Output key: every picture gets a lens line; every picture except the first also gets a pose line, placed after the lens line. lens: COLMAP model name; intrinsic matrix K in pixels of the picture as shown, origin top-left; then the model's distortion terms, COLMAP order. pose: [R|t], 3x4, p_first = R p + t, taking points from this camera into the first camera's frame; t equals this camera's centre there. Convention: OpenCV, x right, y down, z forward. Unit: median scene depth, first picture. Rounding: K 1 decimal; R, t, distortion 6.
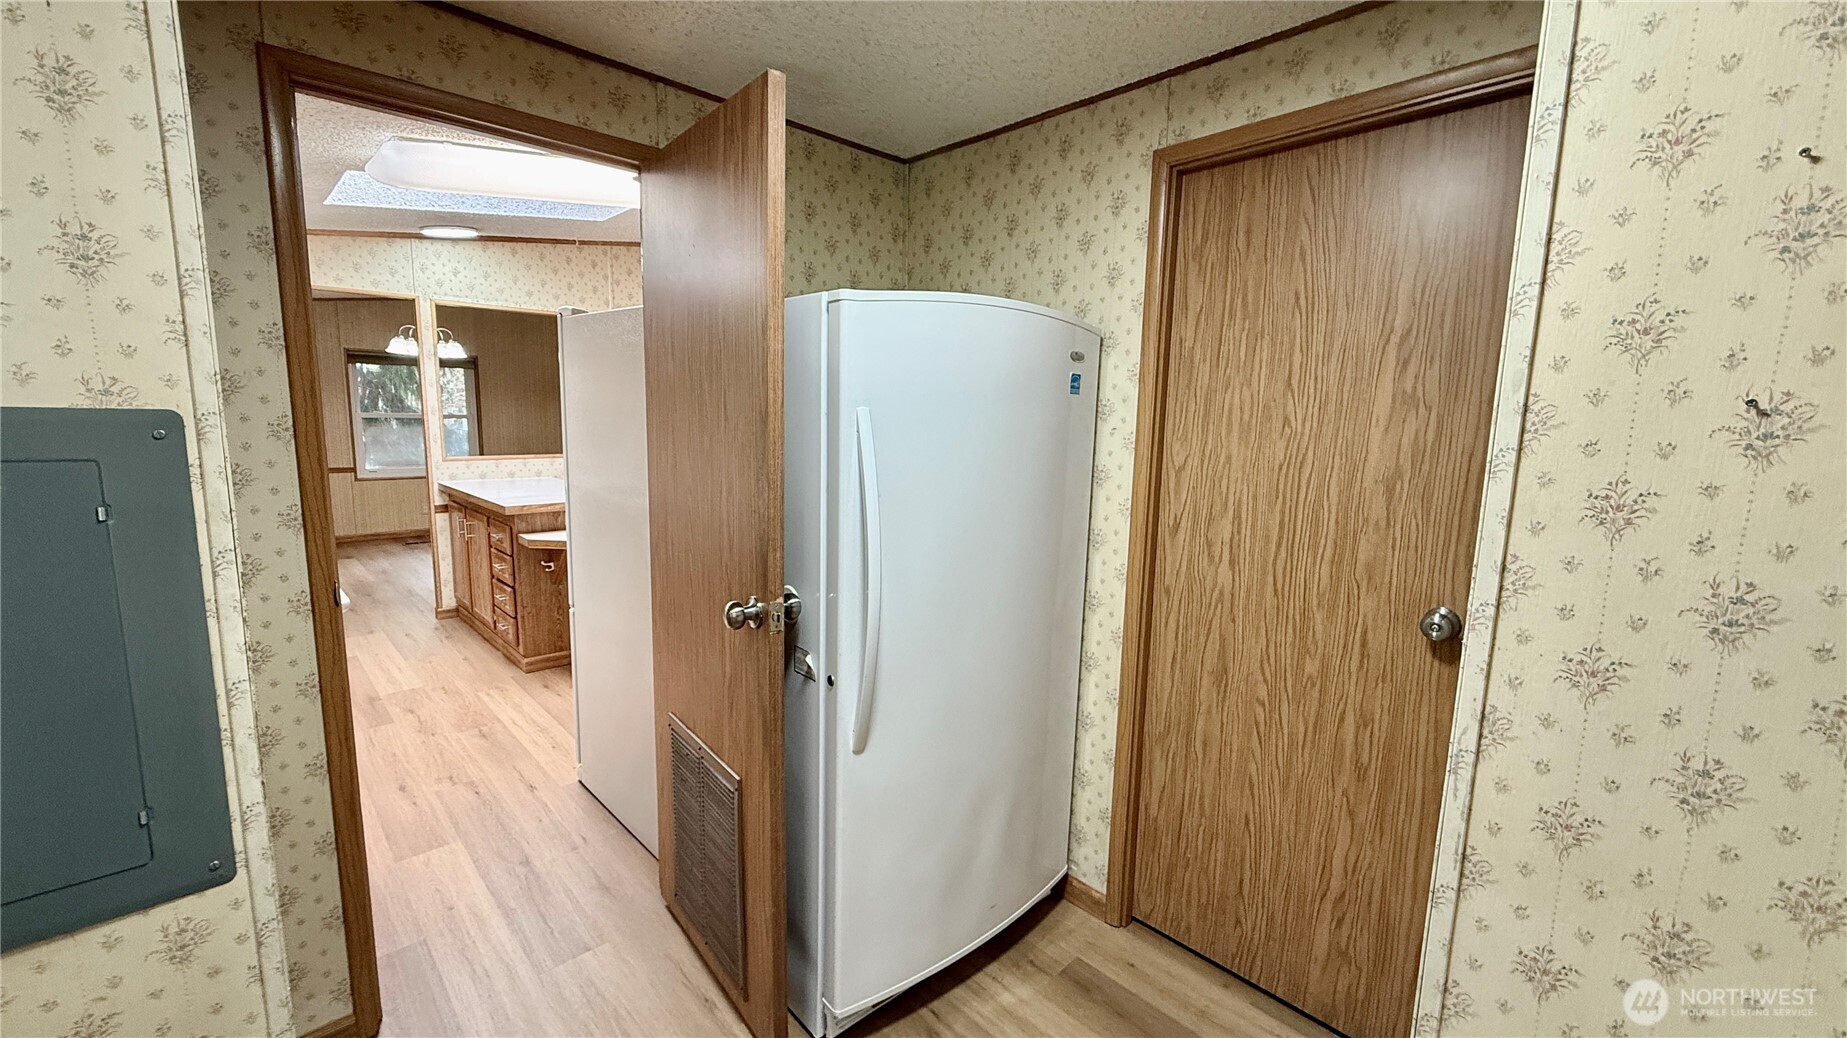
lens RADIAL K [[733.0, 0, 917.7], [0, 733.0, 519.5], [0, 0, 1]] dist [-0.000205, 0.000043]
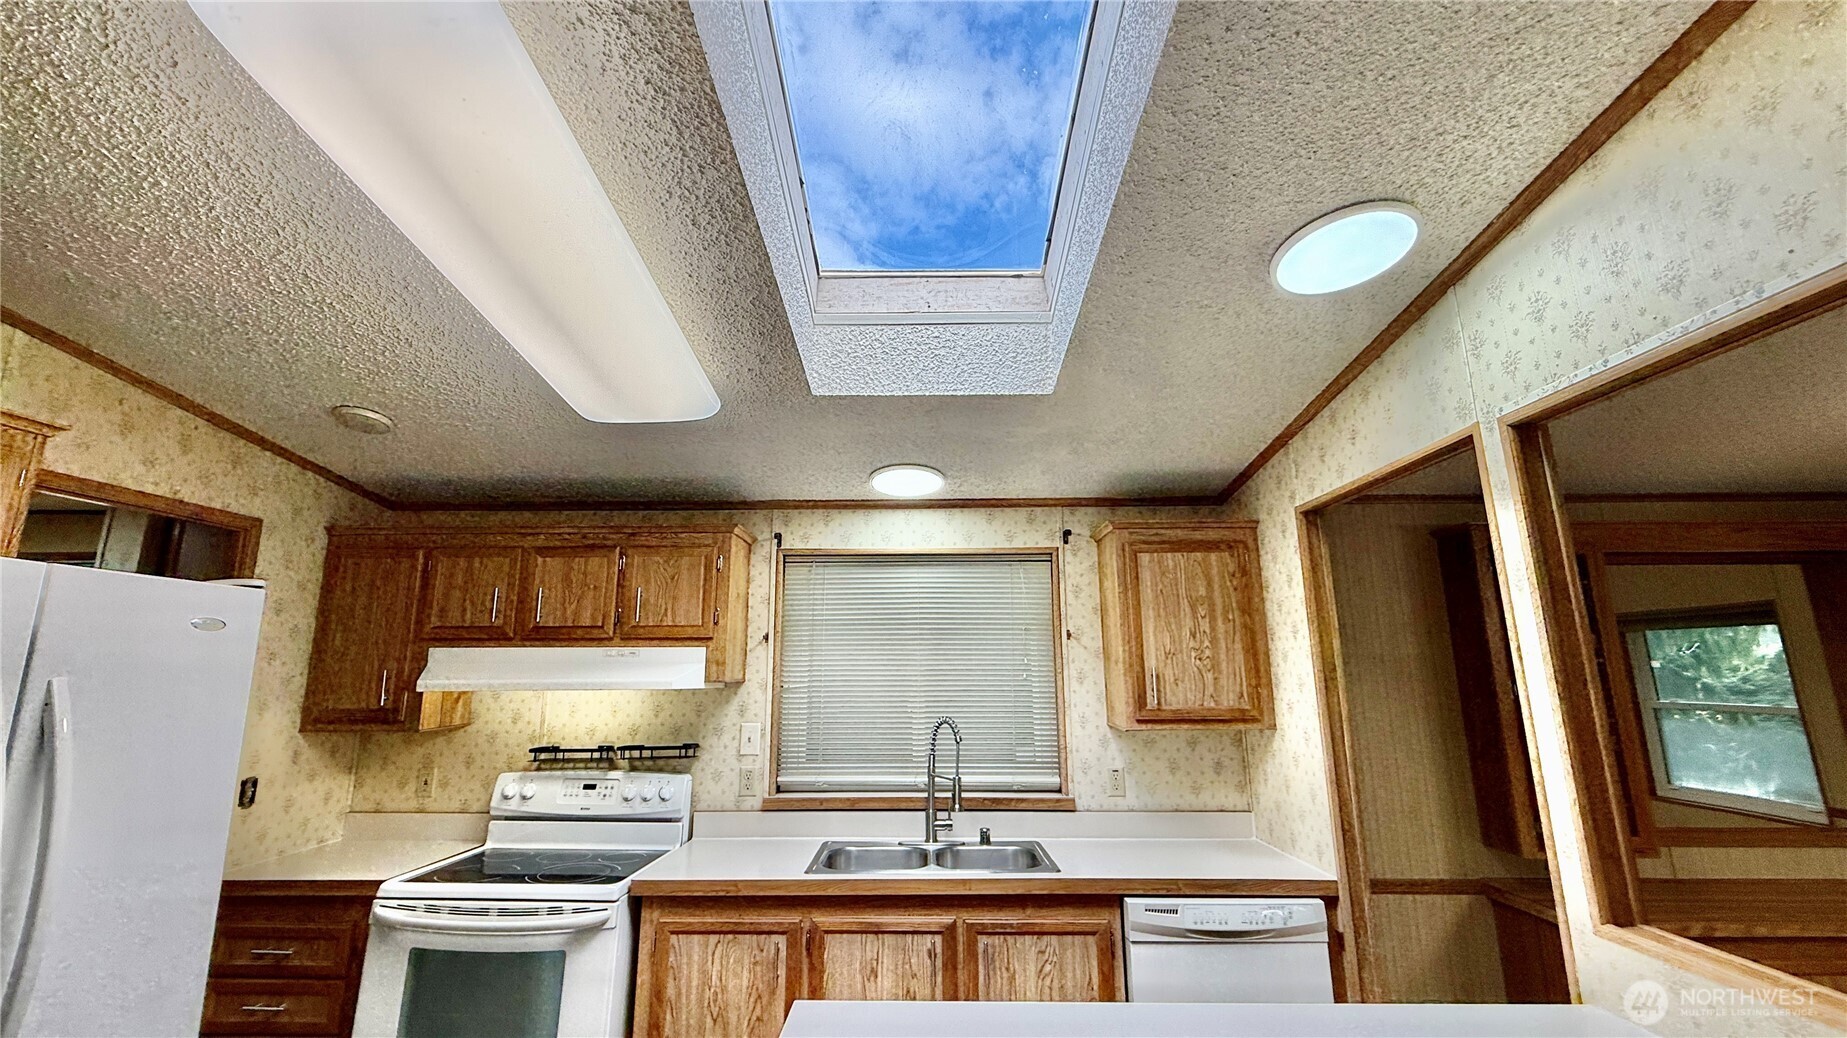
lens RADIAL K [[733.0, 0, 917.7], [0, 733.0, 519.5], [0, 0, 1]] dist [-0.000205, 0.000043]
pose [[-0.703360, -0.161739, -0.692189, -0.230539], [-0.112214, 0.986824, -0.116559, -0.175653], [0.701921, -0.004309, -0.712242, 1.010898]]
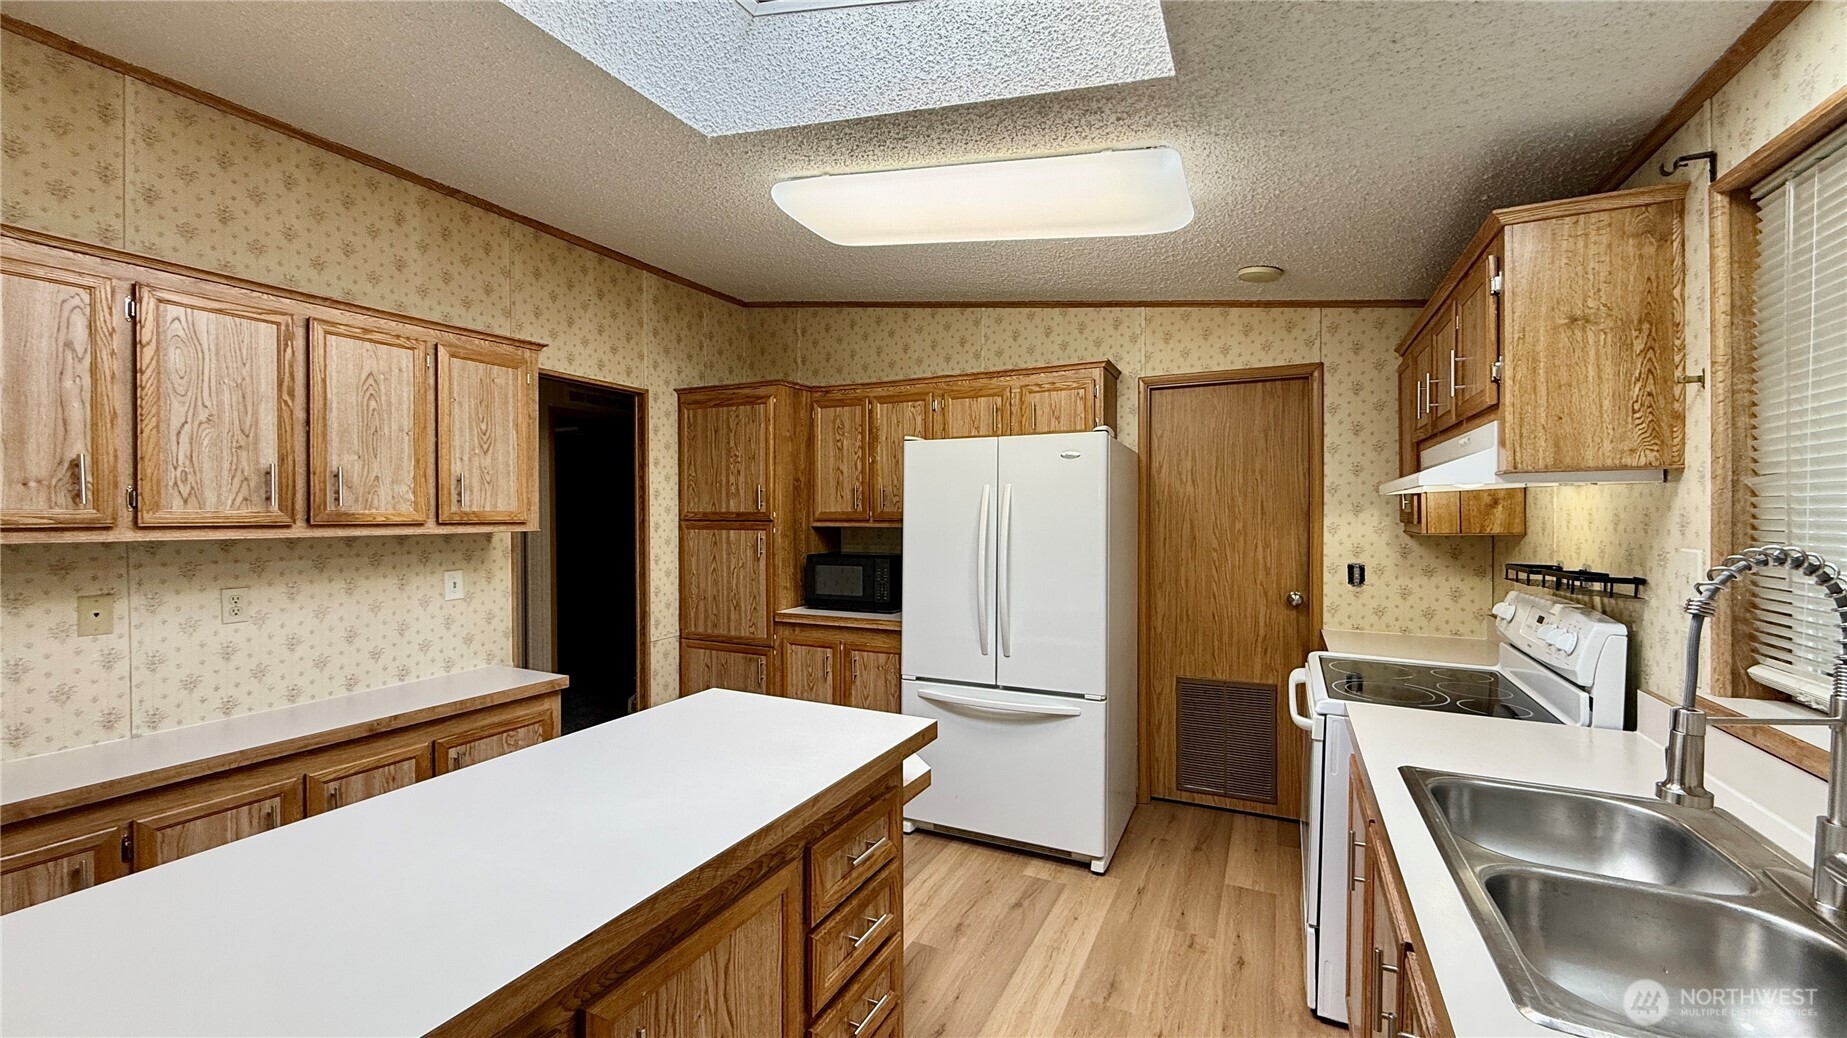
lens RADIAL K [[733.0, 0, 917.7], [0, 733.0, 519.5], [0, 0, 1]] dist [-0.000205, 0.000043]
pose [[-0.342487, -0.027702, 0.939114, -0.771025], [0.131672, 0.988285, 0.077172, -0.142842], [-0.930250, 0.150086, -0.334827, 0.883294]]
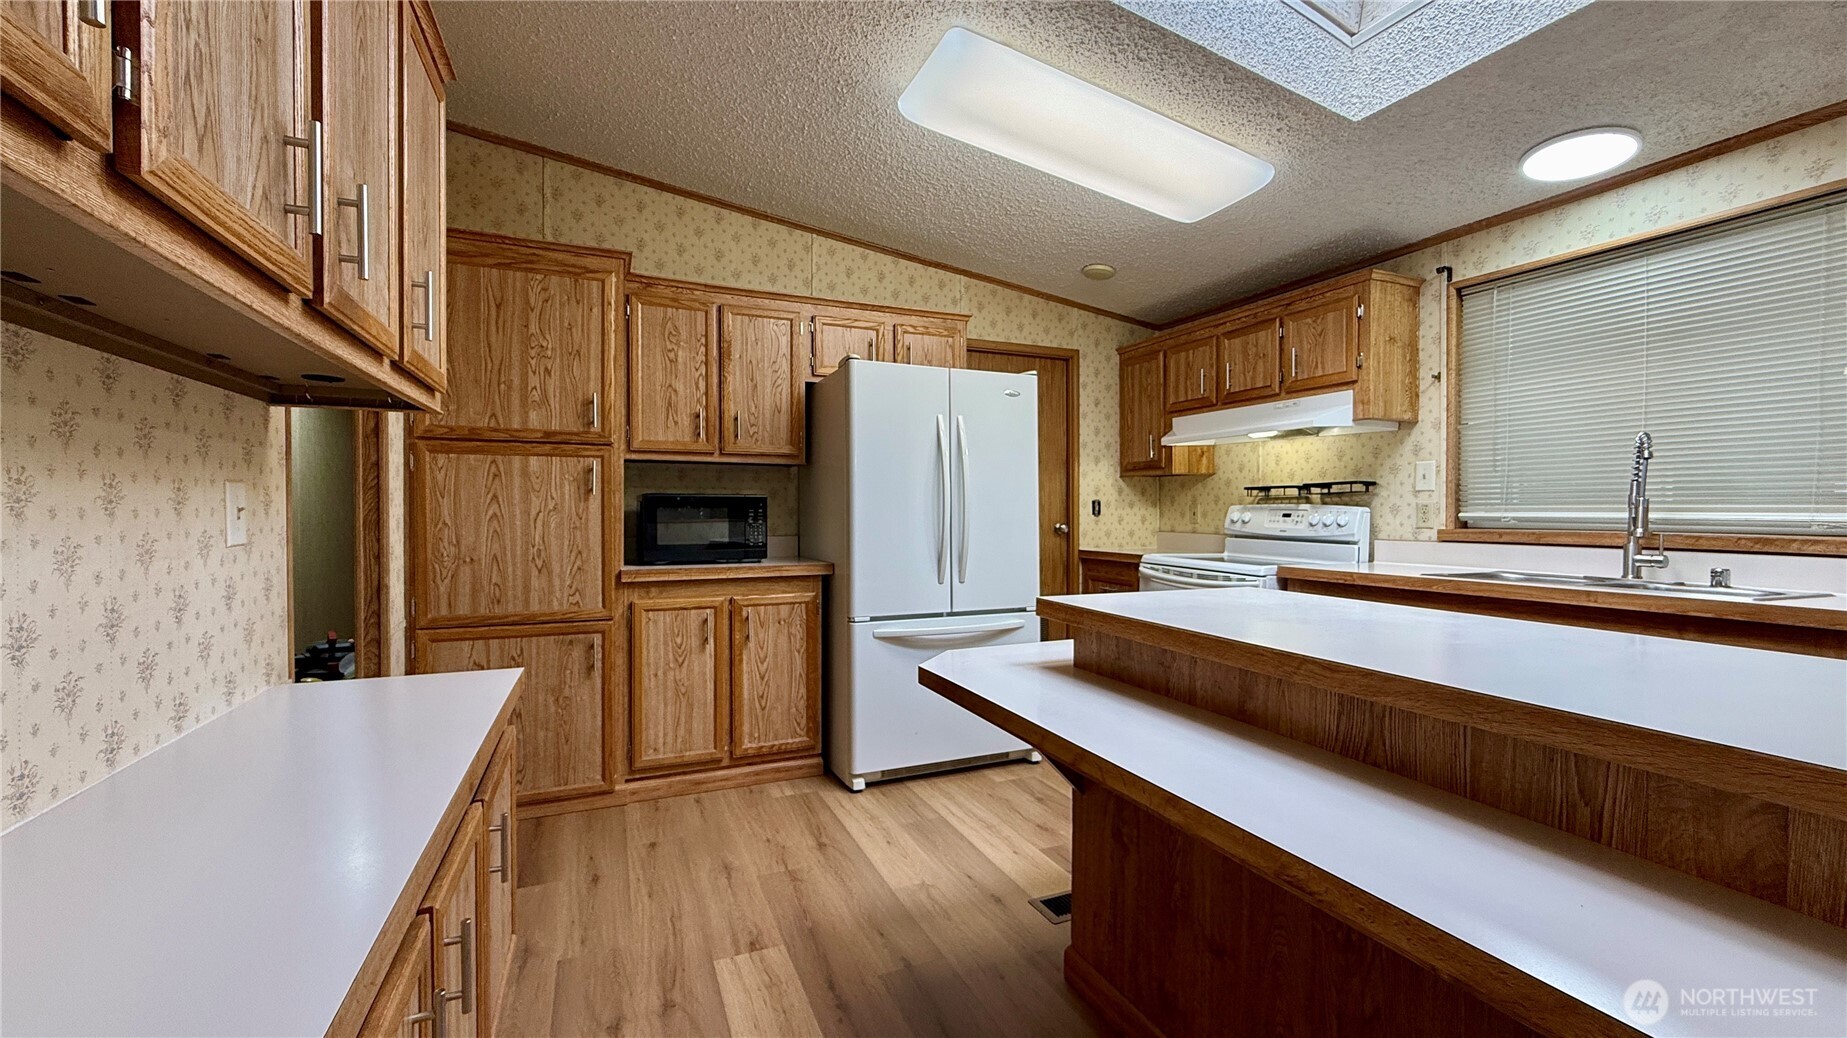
lens RADIAL K [[733.0, 0, 917.7], [0, 733.0, 519.5], [0, 0, 1]] dist [-0.000205, 0.000043]
pose [[-0.936830, -0.025465, 0.348856, -0.397841], [0.031160, 0.987305, 0.155749, -0.125259], [-0.348394, 0.156781, -0.924144, 1.222794]]
